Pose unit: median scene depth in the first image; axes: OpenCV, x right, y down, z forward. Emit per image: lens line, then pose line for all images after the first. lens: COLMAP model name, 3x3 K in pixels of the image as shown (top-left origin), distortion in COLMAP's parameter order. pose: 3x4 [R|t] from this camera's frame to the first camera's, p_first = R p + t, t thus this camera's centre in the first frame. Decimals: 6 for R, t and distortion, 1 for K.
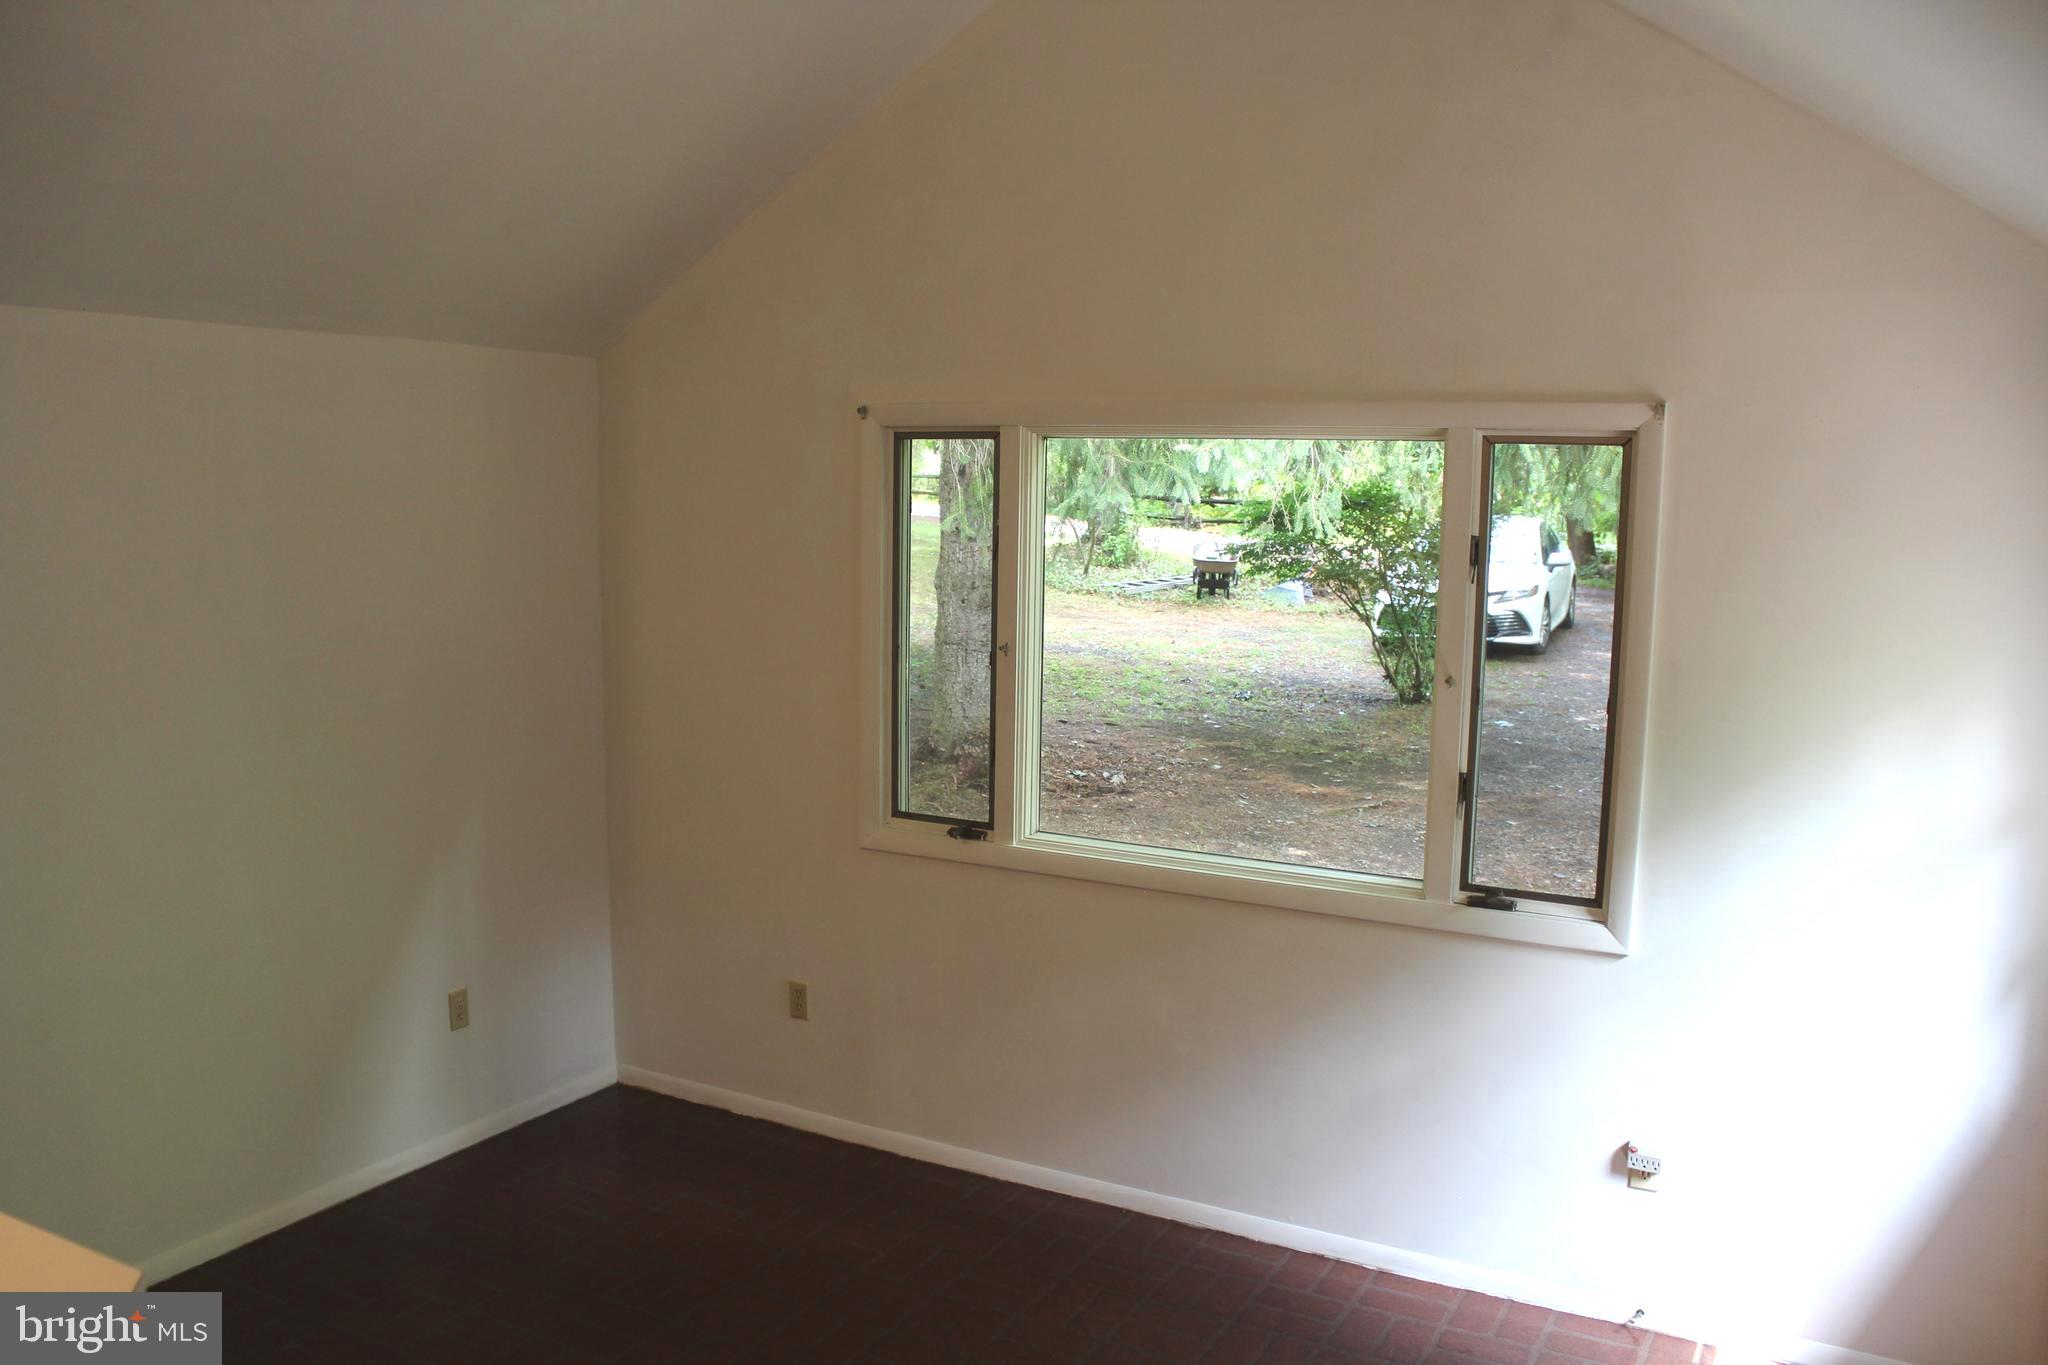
lens RADIAL K [[1686.8, 0, 1001.4], [0, 1686.8, 700.8], [0, 0, 1]] dist [-0.146740, 0.093366]
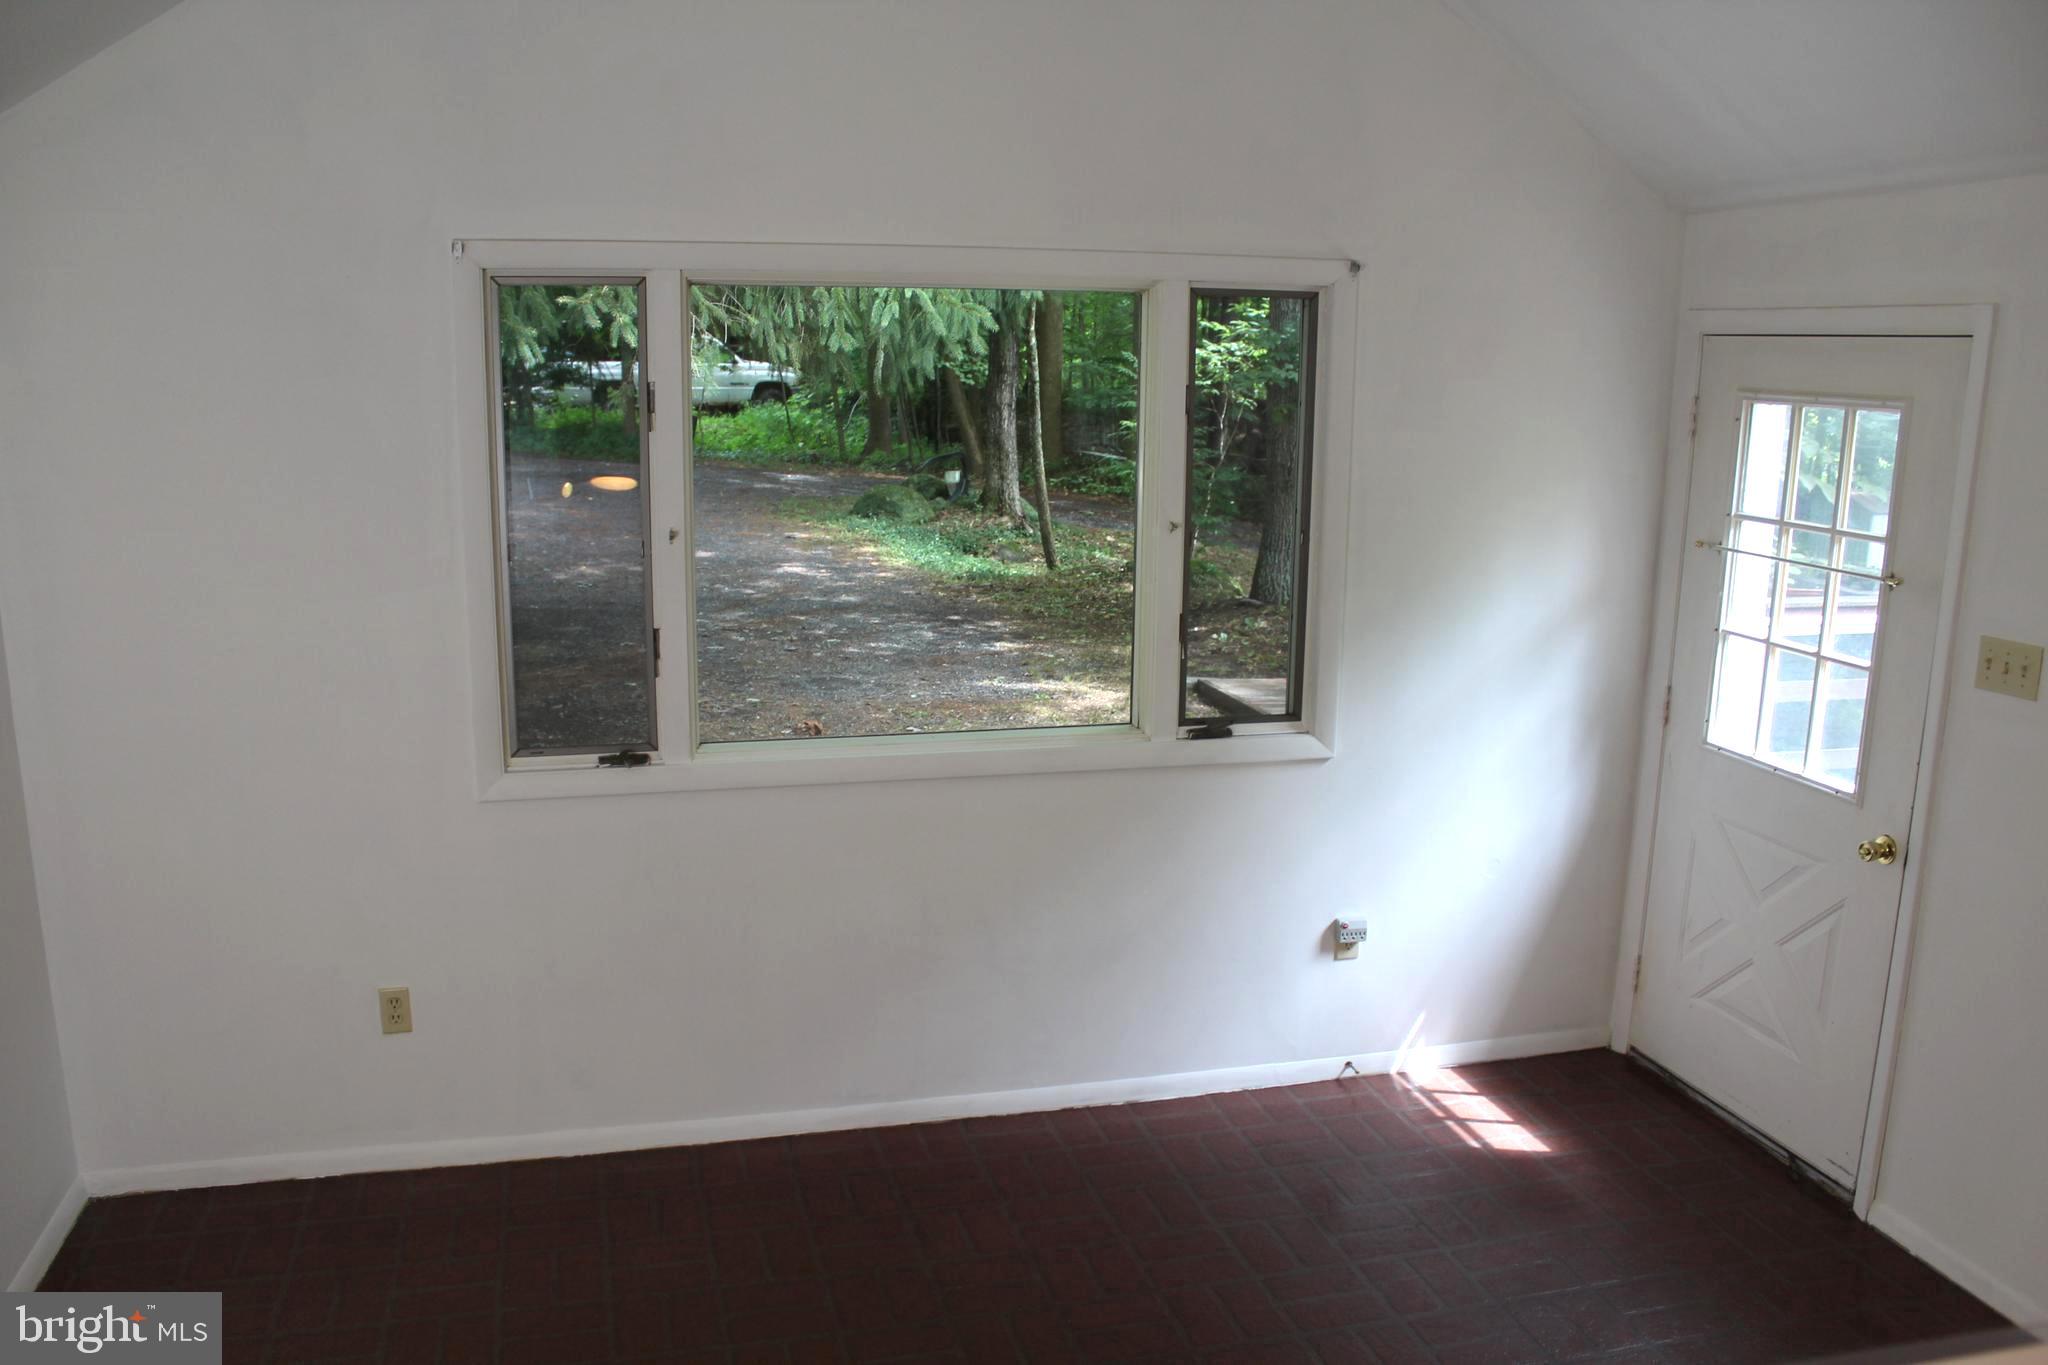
lens RADIAL K [[1686.8, 0, 1021.3], [0, 1686.8, 690.3], [0, 0, 1]] dist [-0.146740, 0.093366]
pose [[0.716522, -0.143541, 0.682636, -0.372994], [0.089593, 0.989431, 0.114012, -0.027894], [-0.691787, -0.020532, 0.721810, 0.219732]]
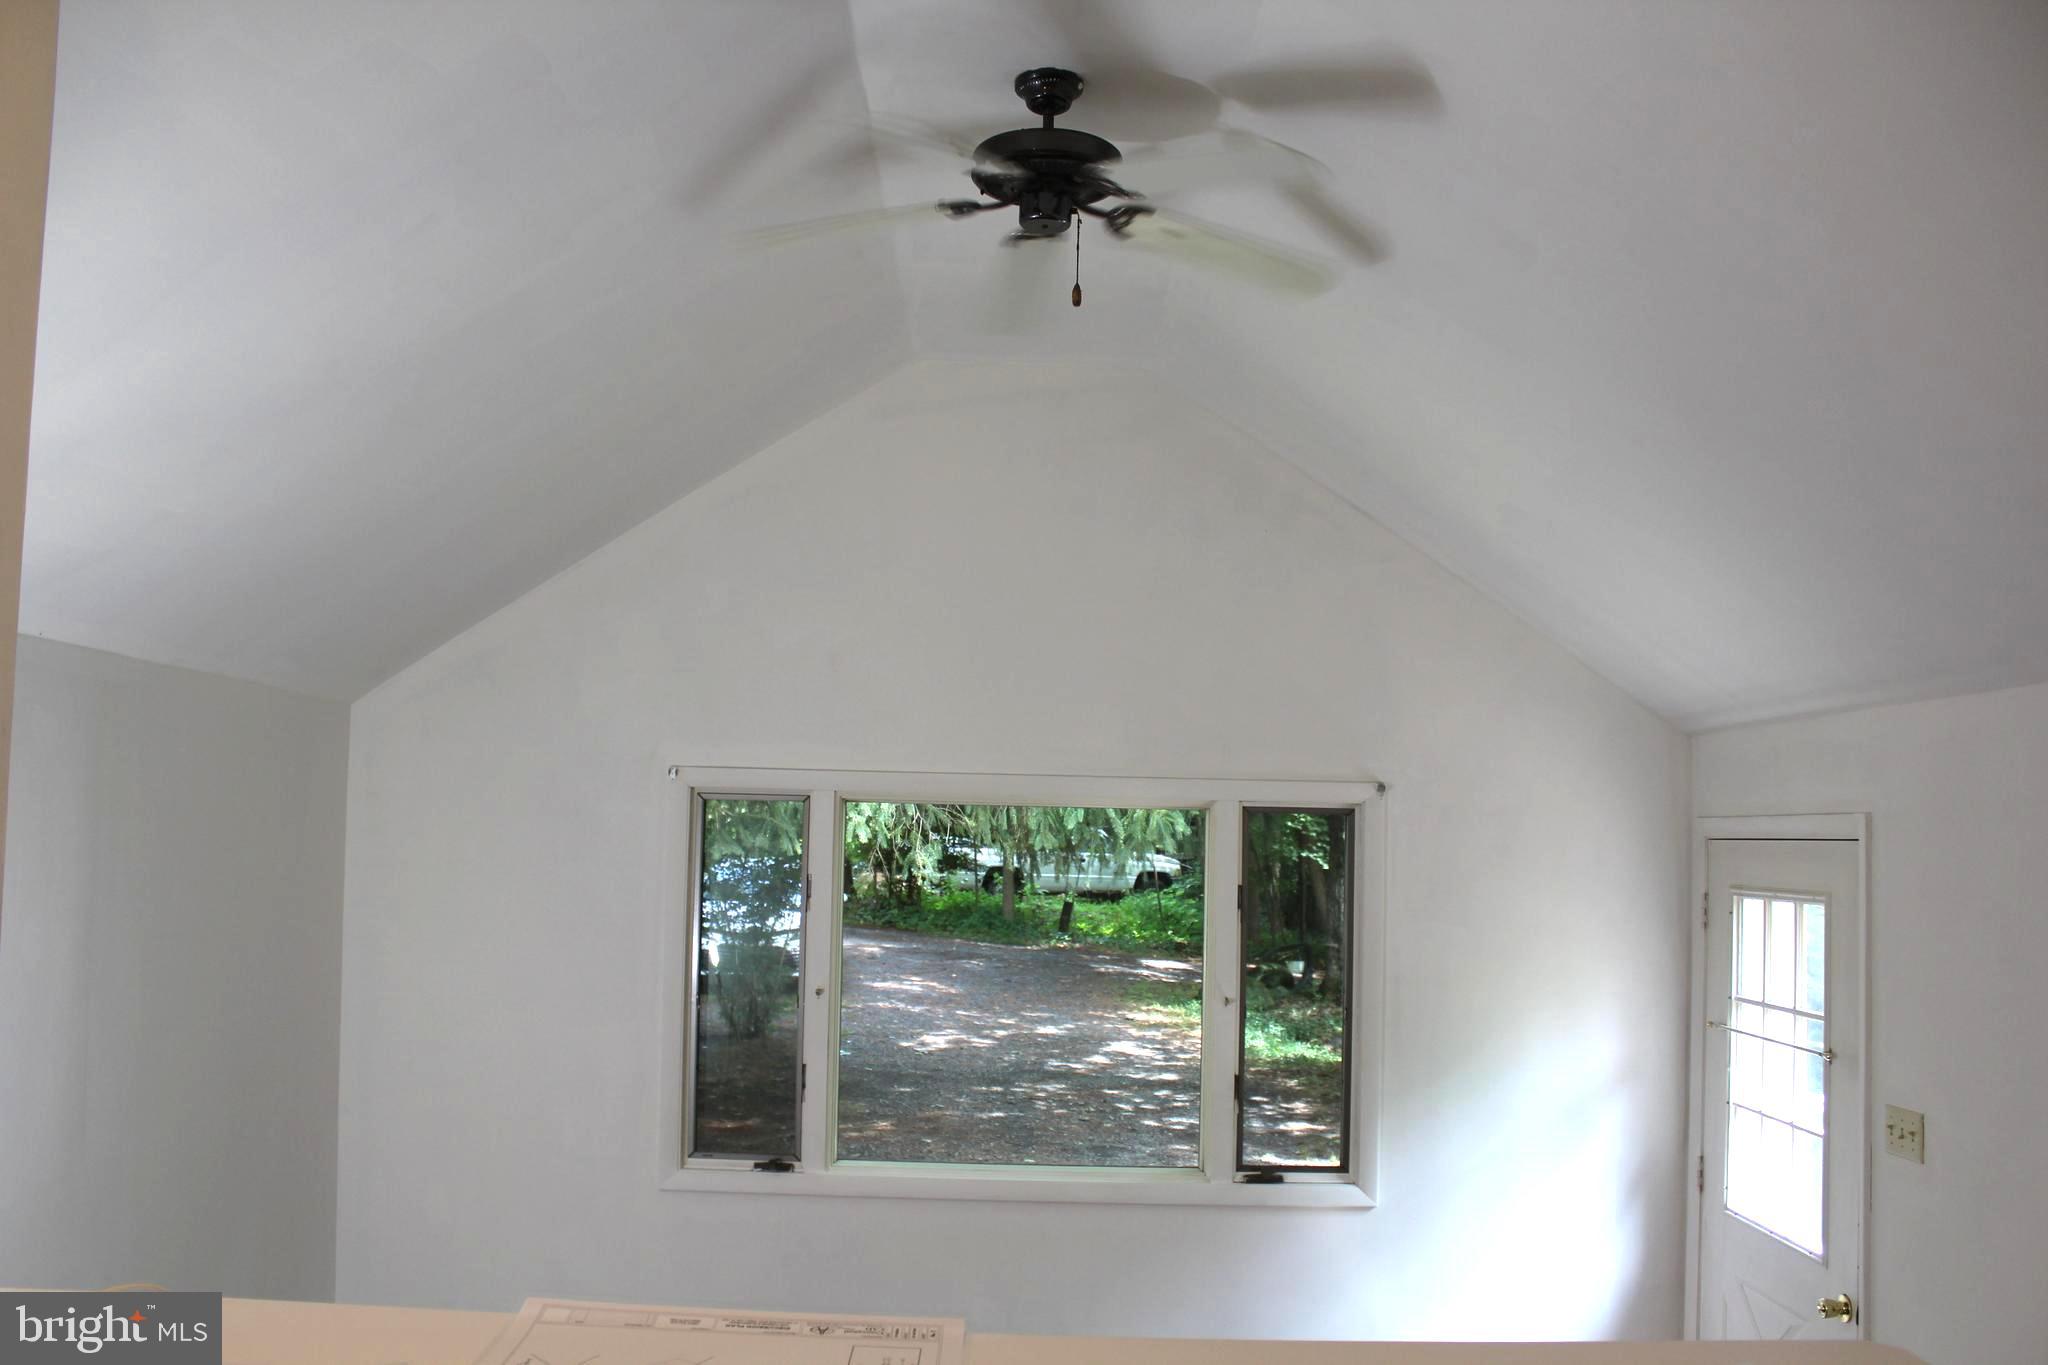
lens RADIAL K [[1686.8, 0, 1030.9], [0, 1686.8, 686.1], [0, 0, 1]] dist [-0.146740, 0.093366]
pose [[0.865173, 0.051102, 0.498863, -0.353172], [0.053785, 0.979600, -0.193626, -0.005699], [-0.498581, 0.194351, 0.844775, -0.024053]]
